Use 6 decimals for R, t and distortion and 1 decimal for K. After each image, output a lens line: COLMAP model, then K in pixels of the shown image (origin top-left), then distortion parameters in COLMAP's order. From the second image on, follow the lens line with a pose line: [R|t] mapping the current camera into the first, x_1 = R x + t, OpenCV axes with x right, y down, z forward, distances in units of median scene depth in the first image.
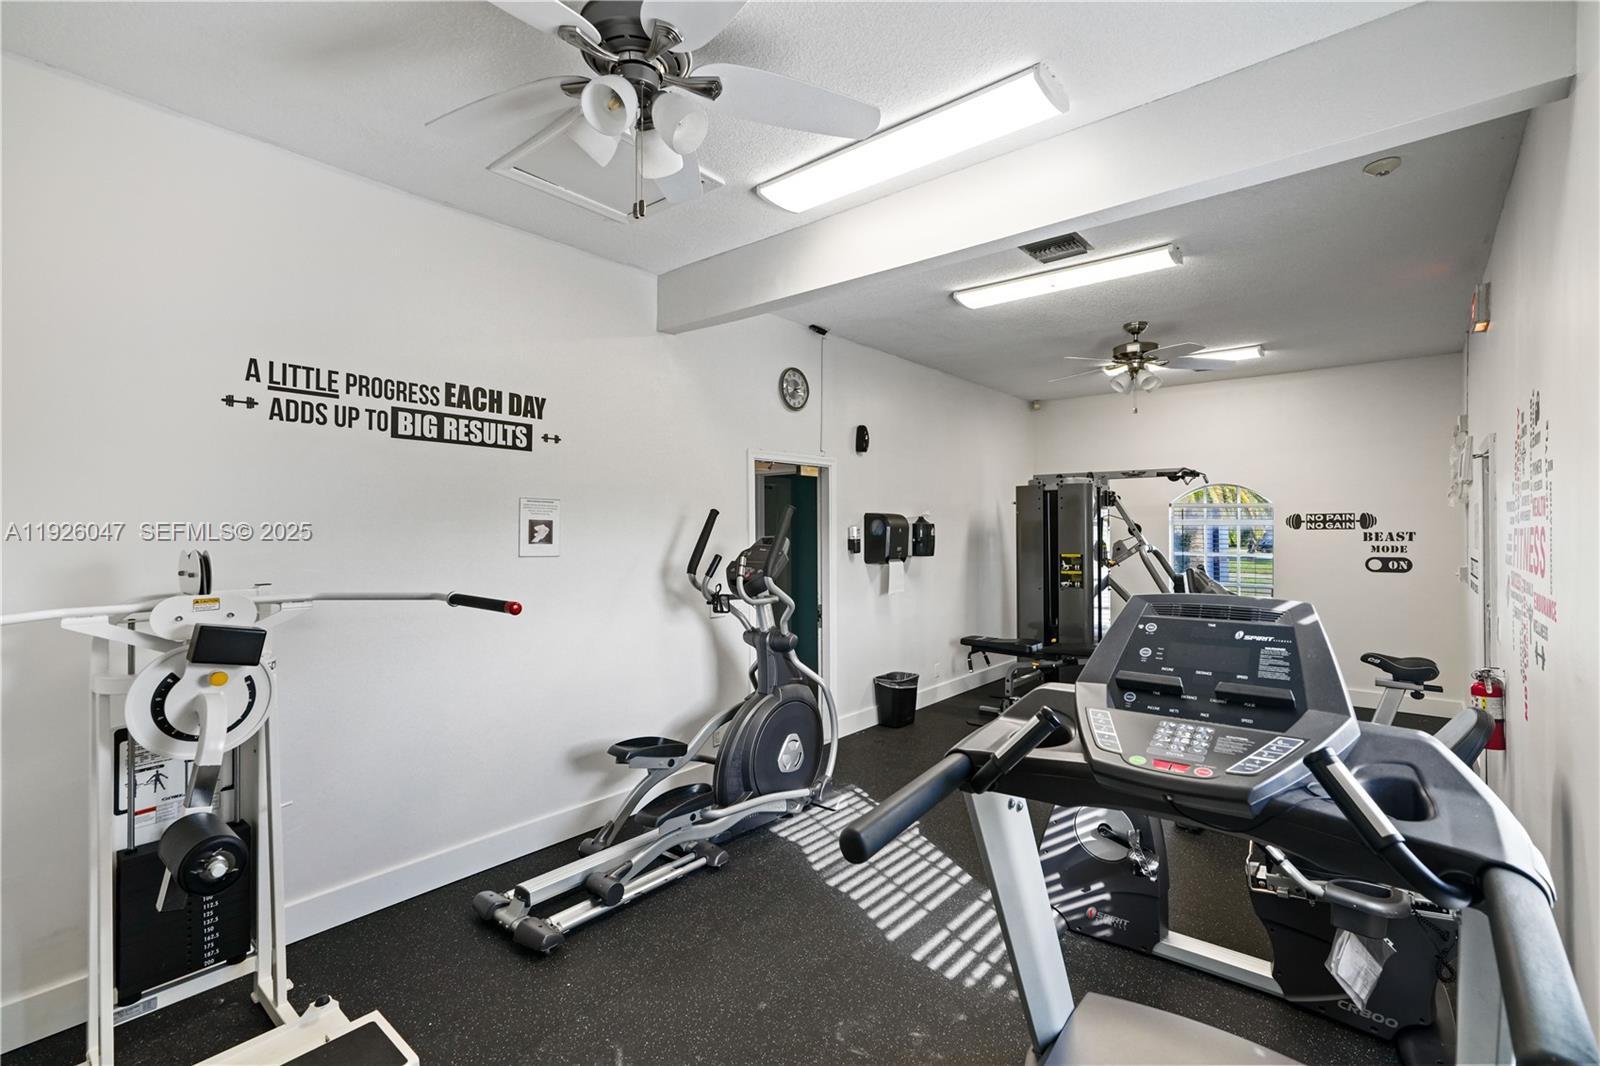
lens RADIAL K [[720.2, 0, 800.0], [0, 720.2, 533.0], [0, 0, 1]] dist [0.000422, 0.000023]
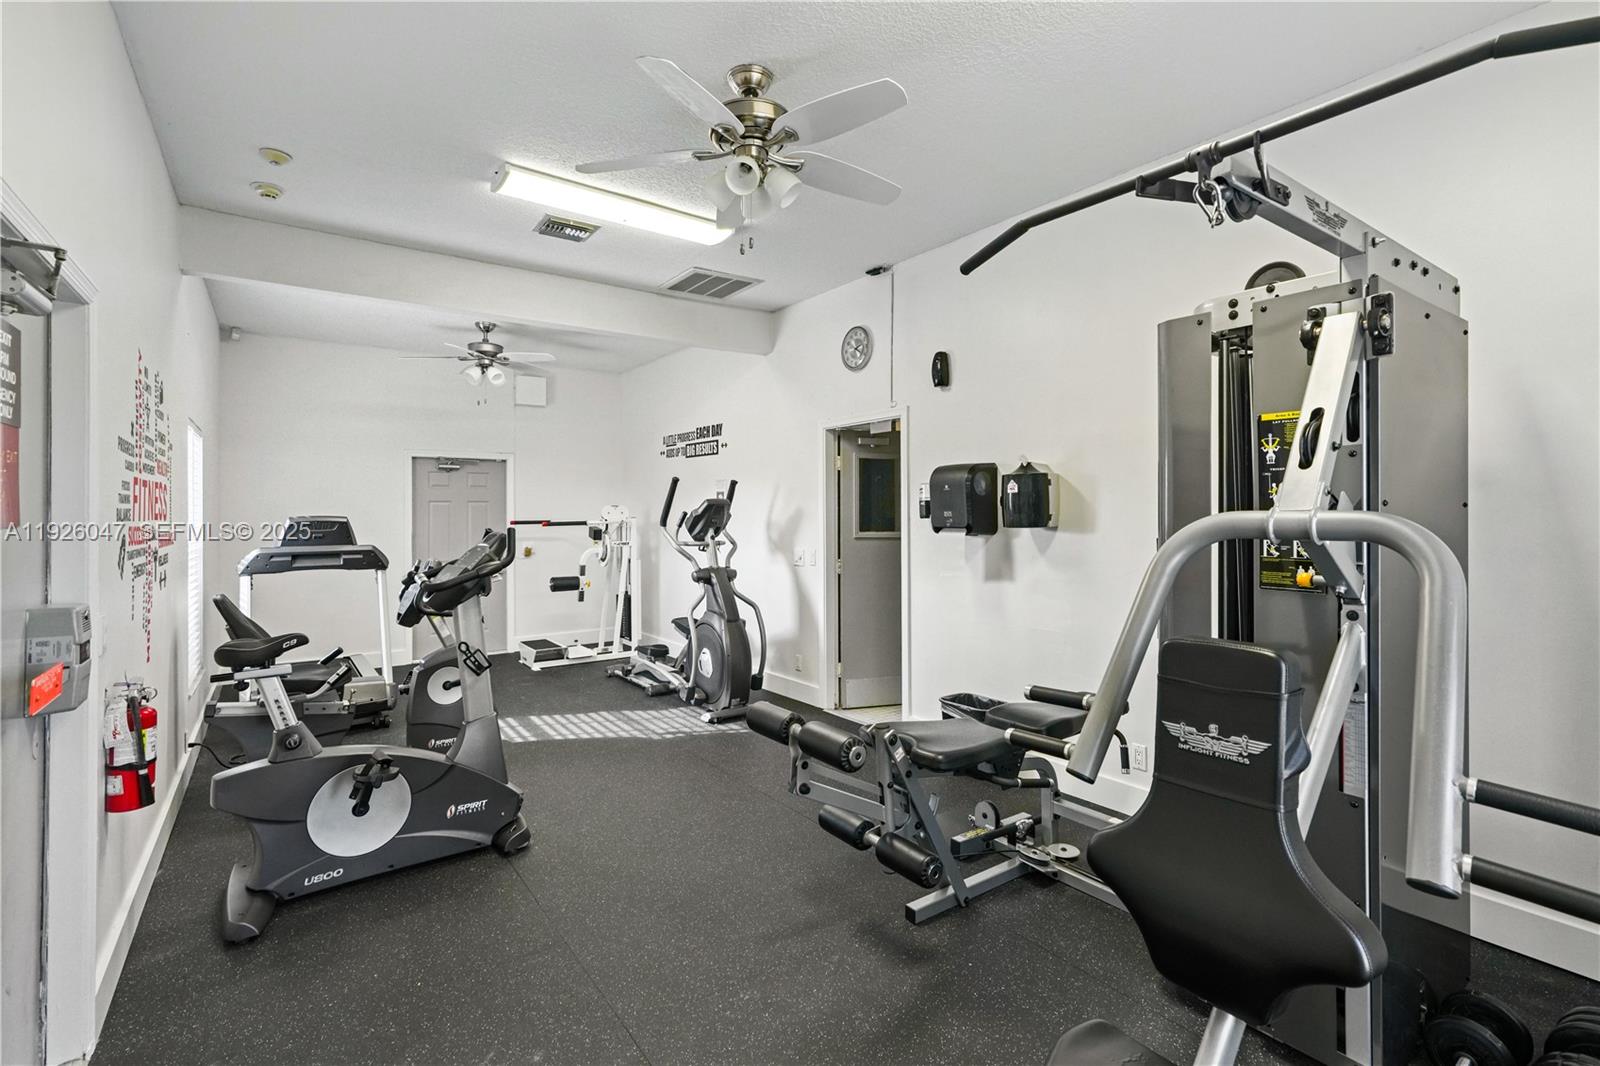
lens RADIAL K [[746.4, 0, 798.3], [0, 746.4, 510.1], [0, 0, 1]] dist [0.000274, 0.000002]
pose [[-0.236874, -0.001622, -0.971539, 0.925192], [0.002298, 0.999995, -0.002230, 0.020941], [0.971538, -0.002760, -0.236869, 1.079430]]
